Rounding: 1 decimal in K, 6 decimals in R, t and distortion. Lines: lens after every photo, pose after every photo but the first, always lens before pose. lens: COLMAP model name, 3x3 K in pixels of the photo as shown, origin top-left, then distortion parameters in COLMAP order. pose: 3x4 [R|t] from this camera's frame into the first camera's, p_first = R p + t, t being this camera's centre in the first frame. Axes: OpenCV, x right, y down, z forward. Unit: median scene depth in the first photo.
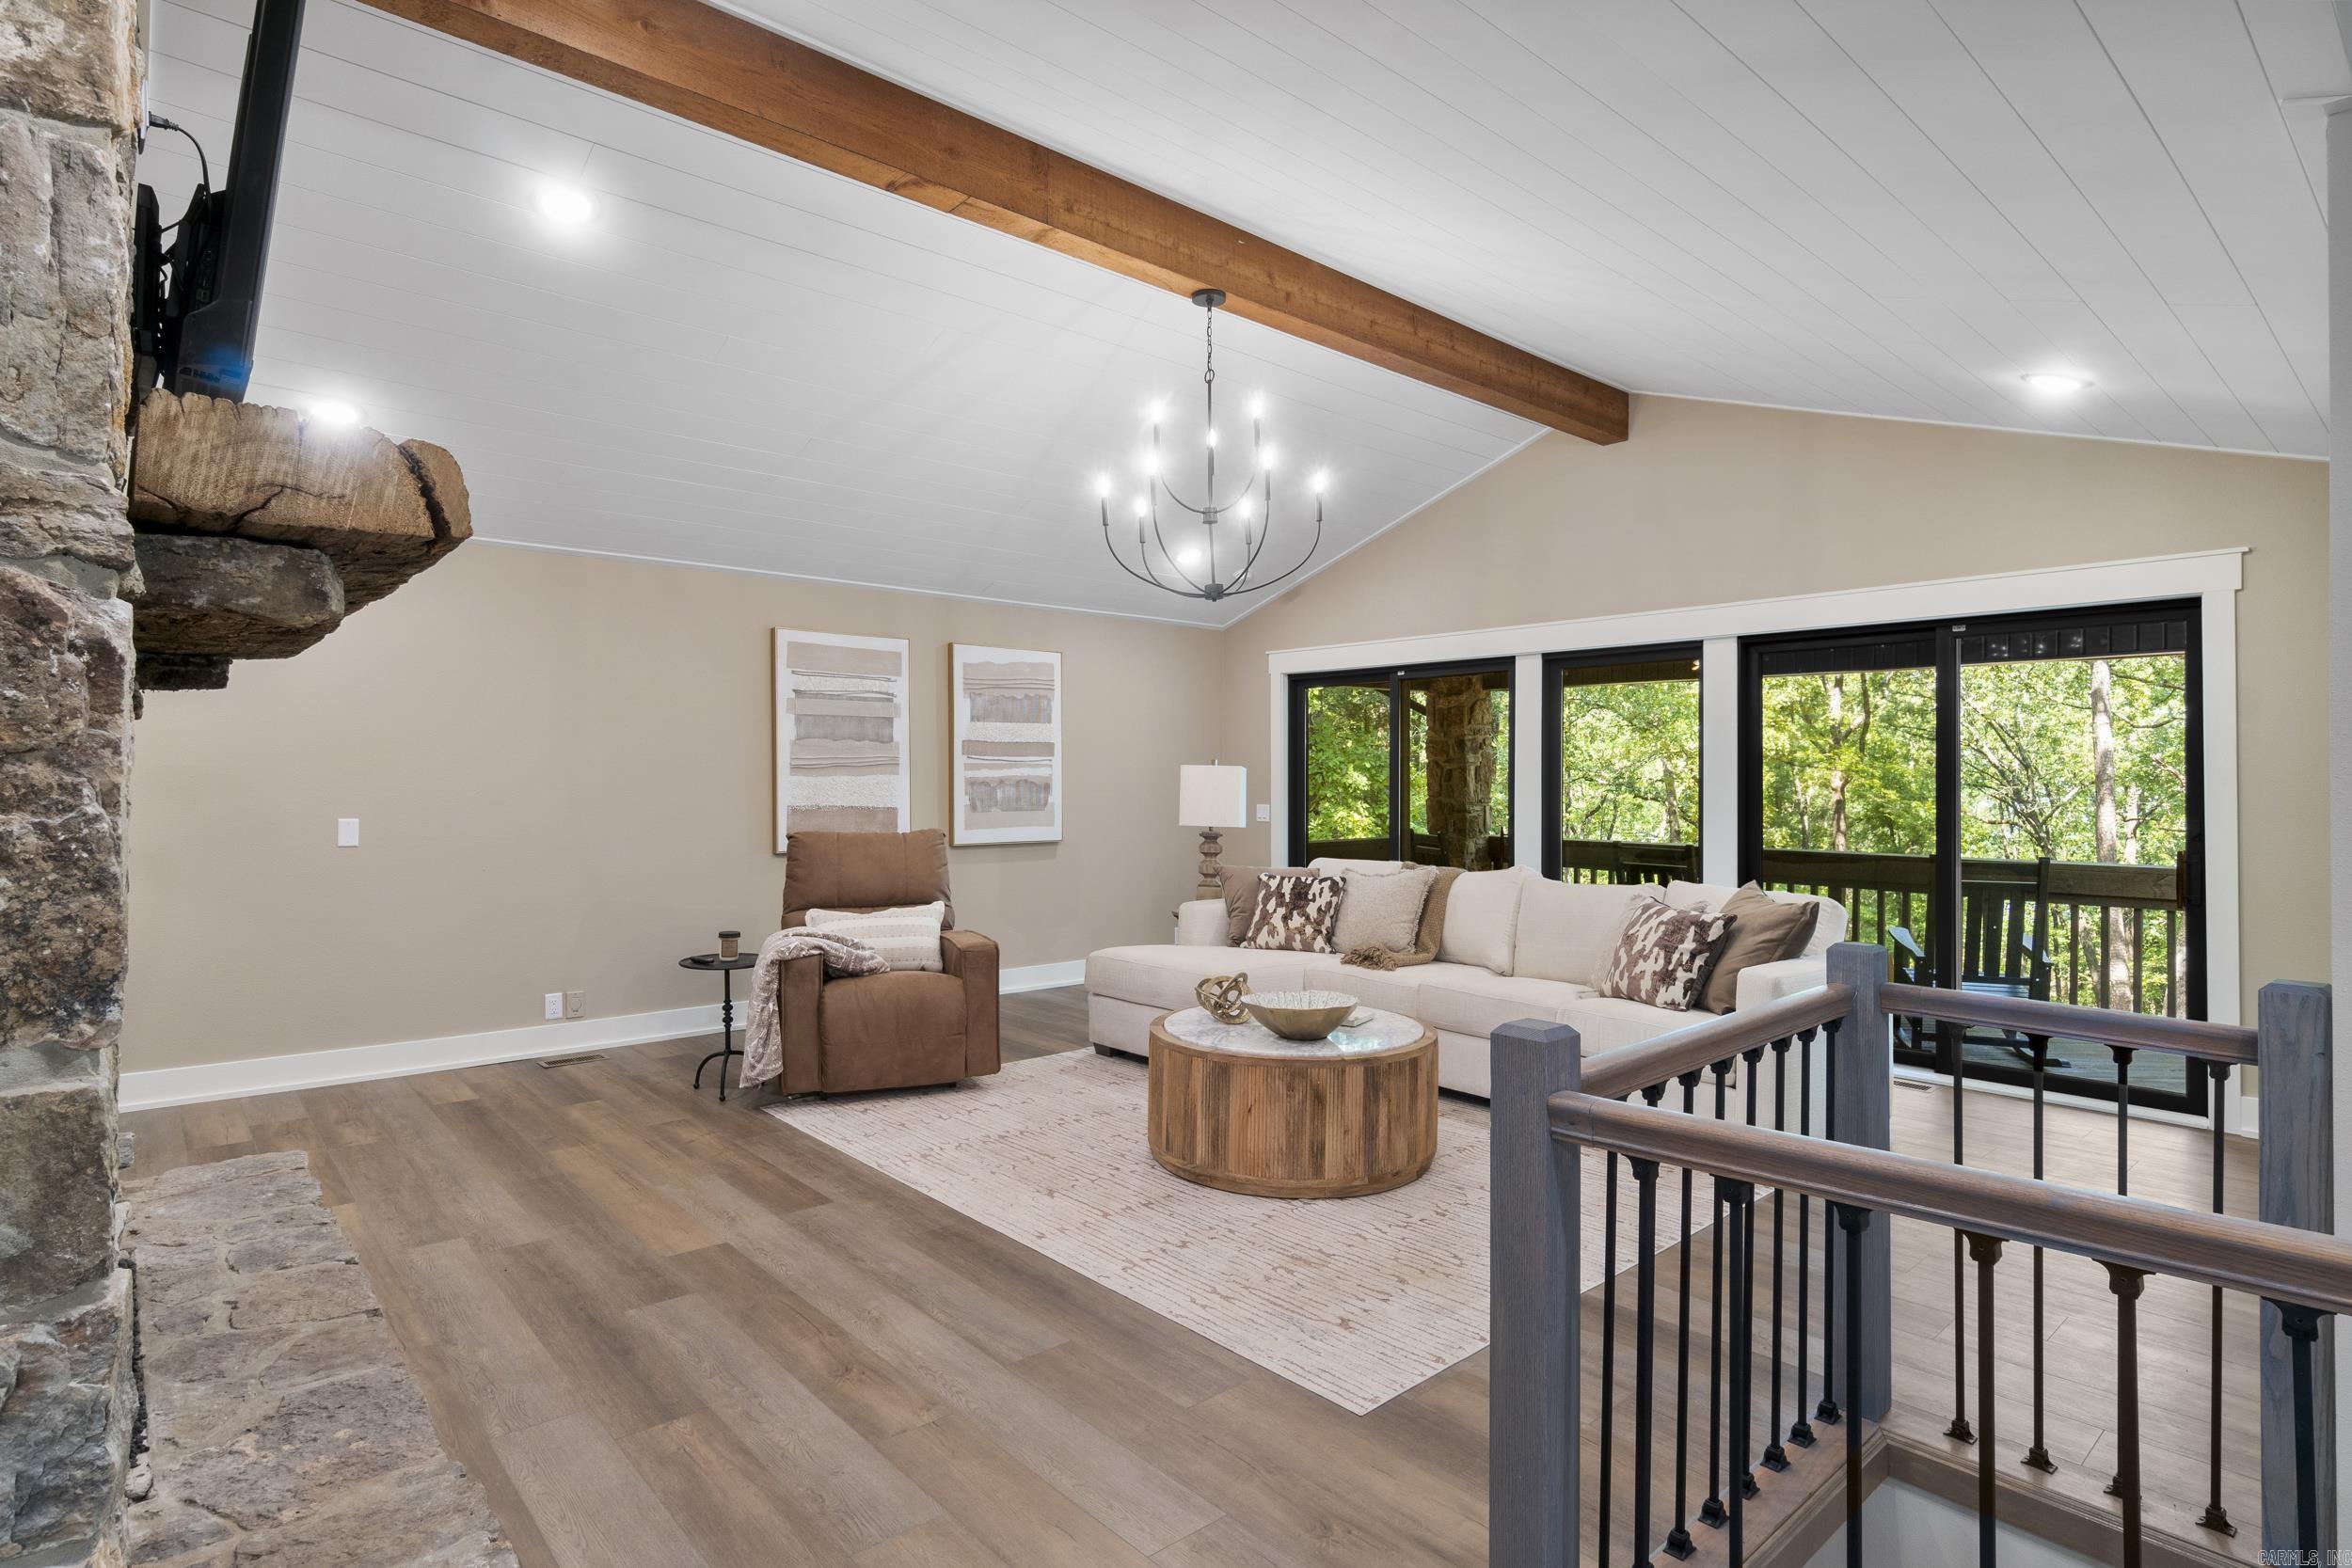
lens RADIAL K [[1189.7, 0, 1156.6], [0, 1189.7, 779.3], [0, 0, 1]] dist [-0.005333, -0.000011]
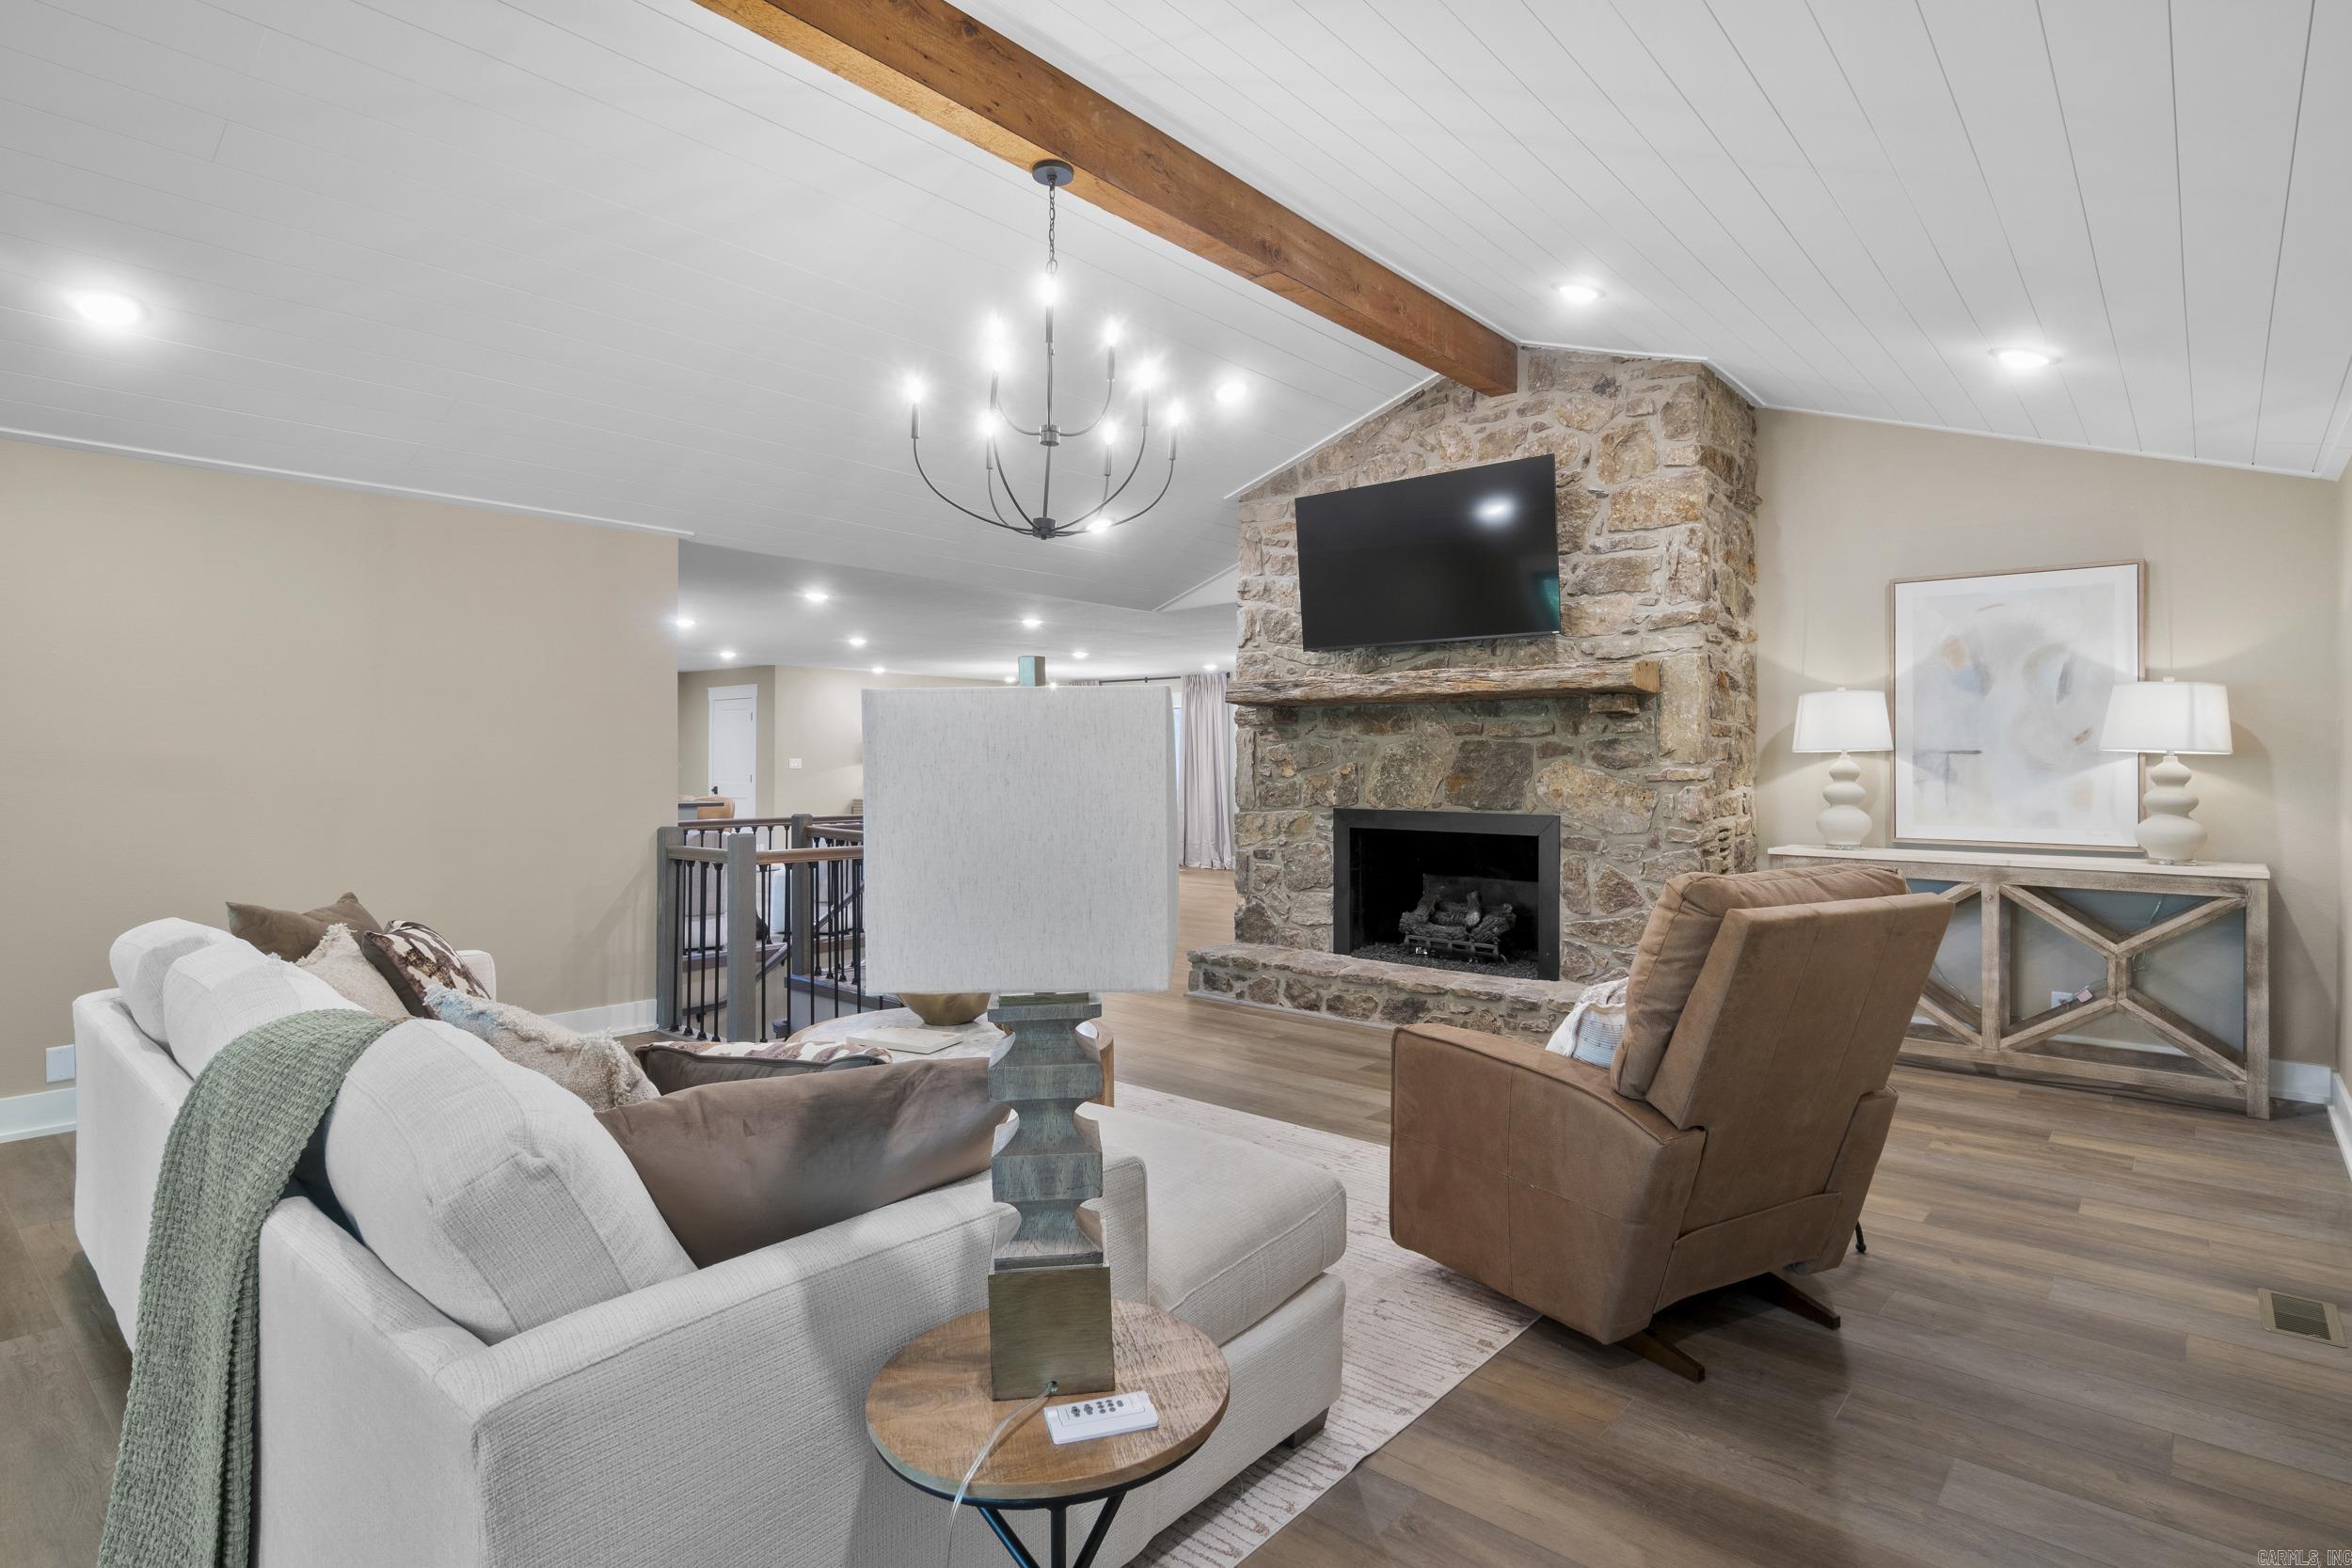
lens RADIAL K [[1189.7, 0, 1156.6], [0, 1189.7, 779.3], [0, 0, 1]] dist [-0.005333, -0.000011]
pose [[-0.990728, -0.004598, -0.135784, 0.103270], [-0.006122, 0.999923, 0.010806, 0.005819], [0.135724, 0.011537, -0.990680, 2.292583]]
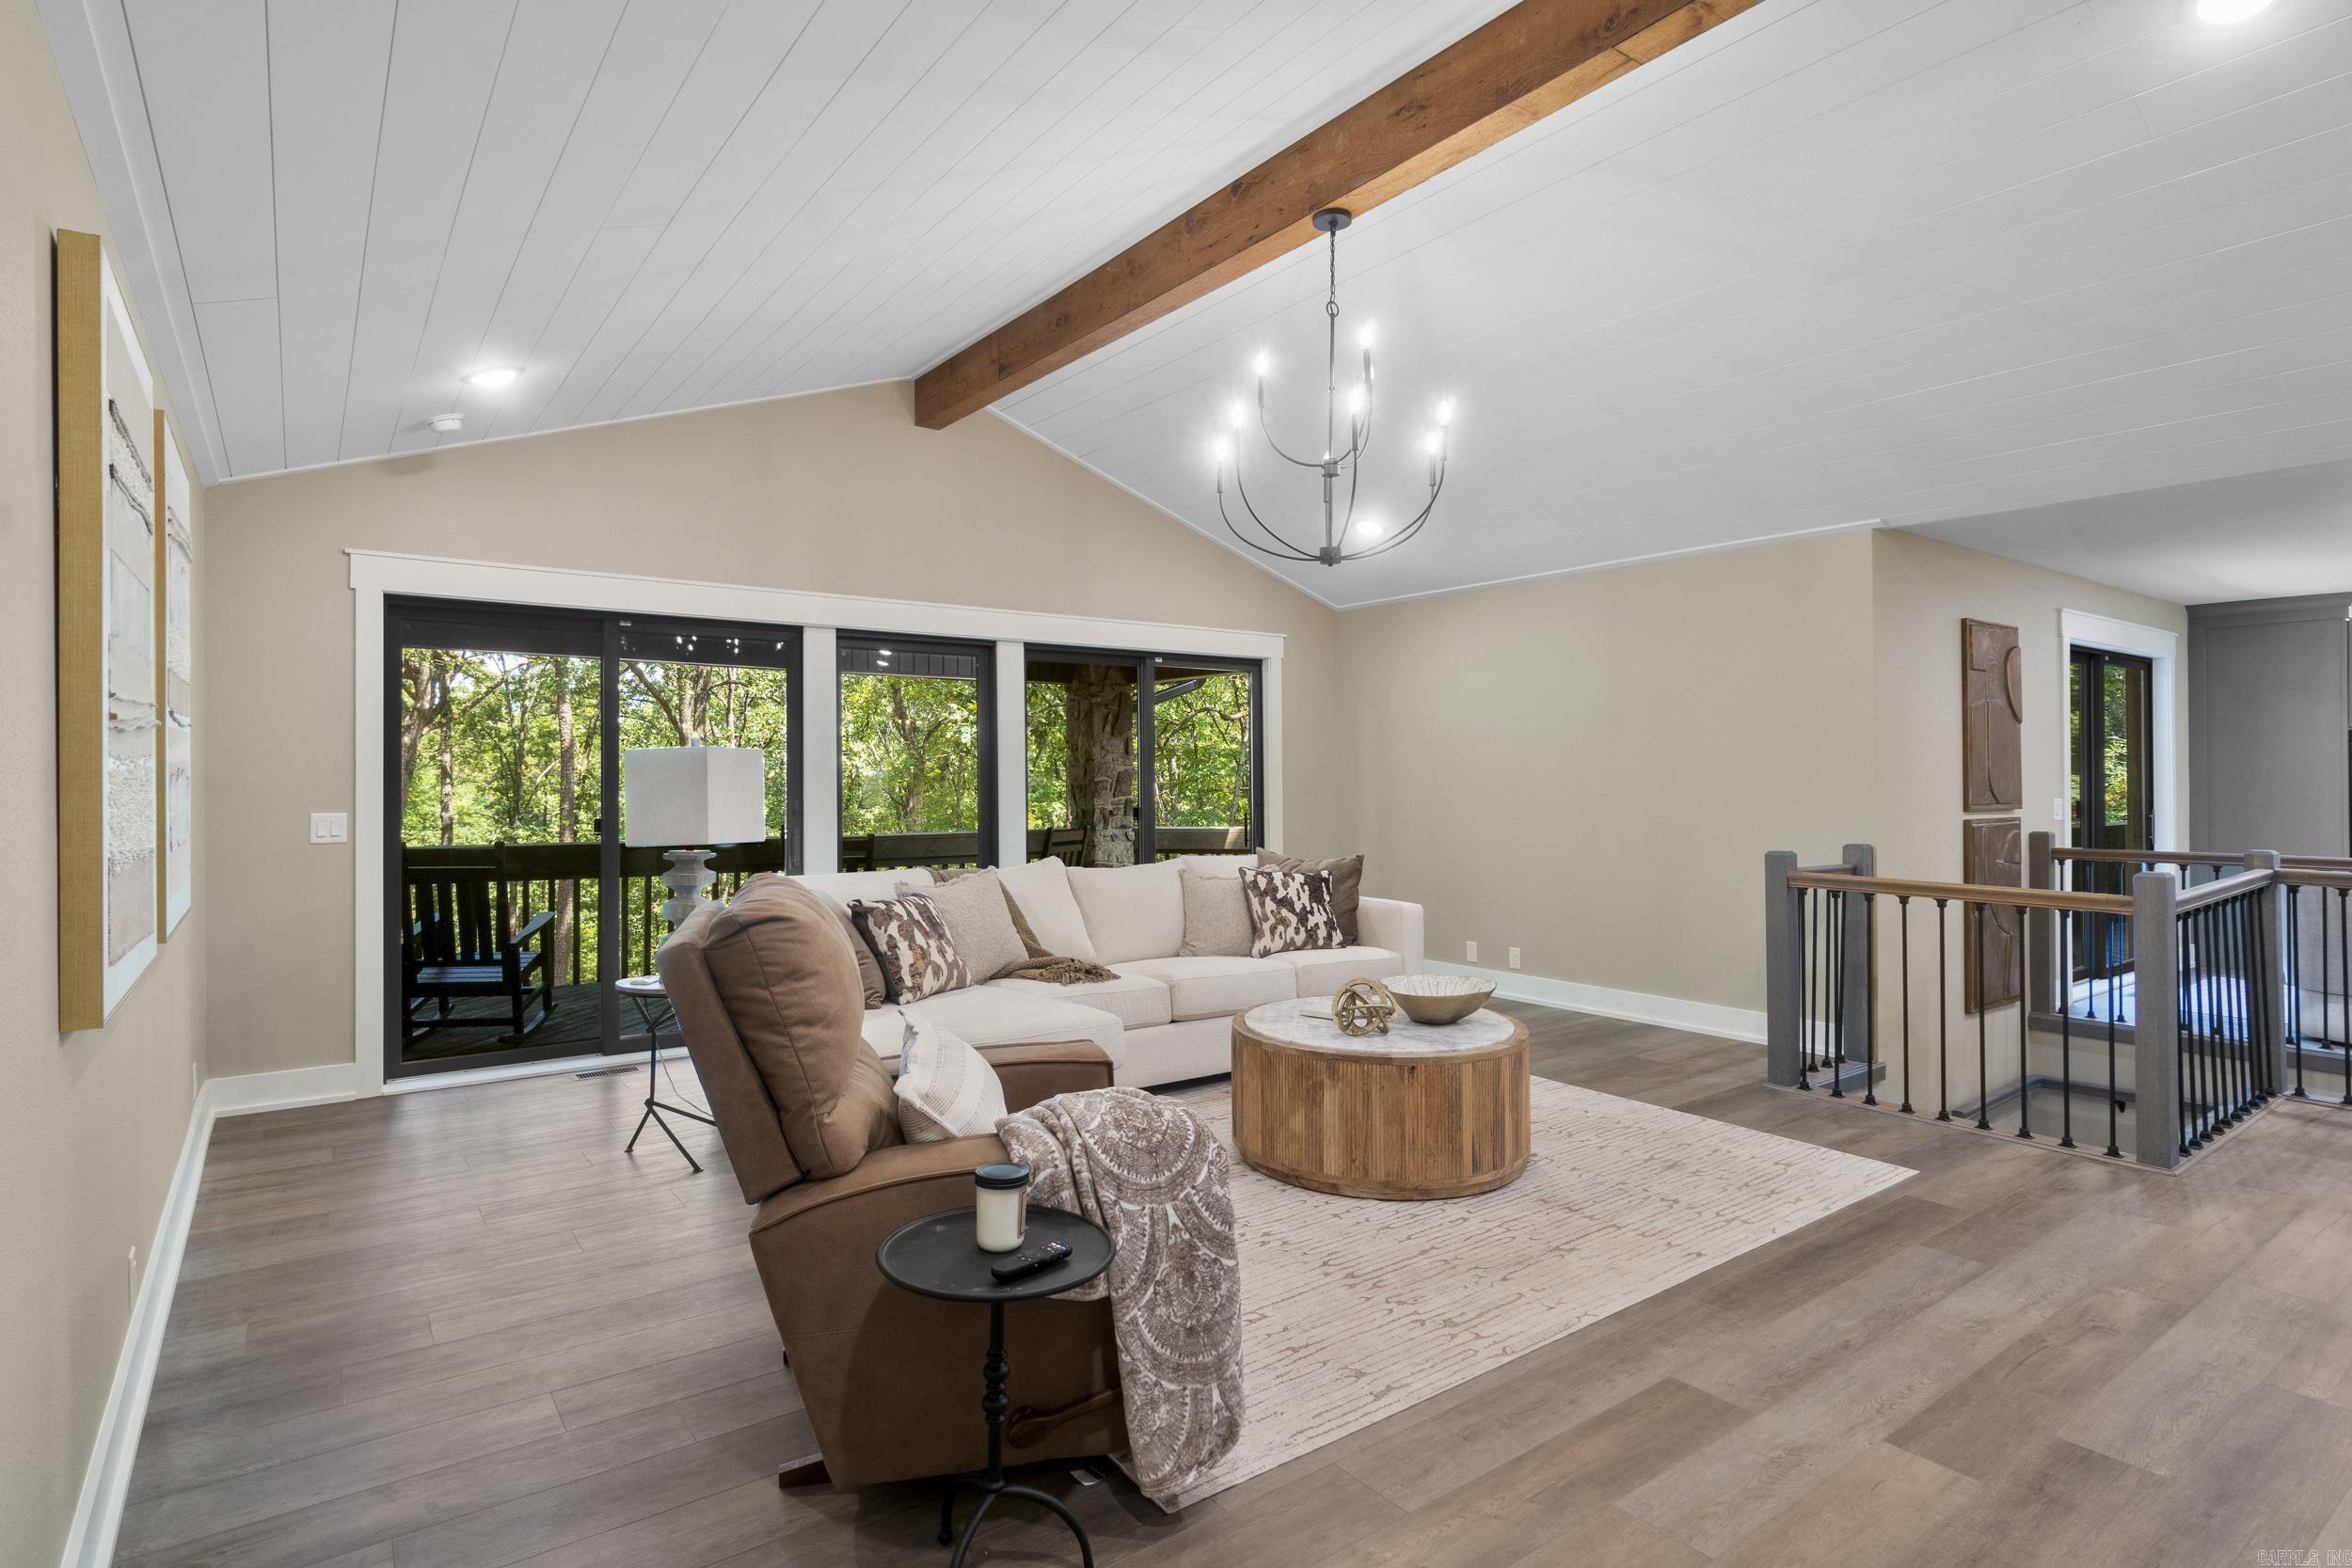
lens RADIAL K [[1207.7, 0, 1140.3], [0, 1207.7, 775.4], [0, 0, 1]] dist [0.002502, 0.006372]
pose [[0.084975, -0.006308, 0.996363, -1.072825], [-0.002185, 0.999976, 0.006517, -0.002010], [-0.996381, -0.002731, 0.084959, 1.336379]]
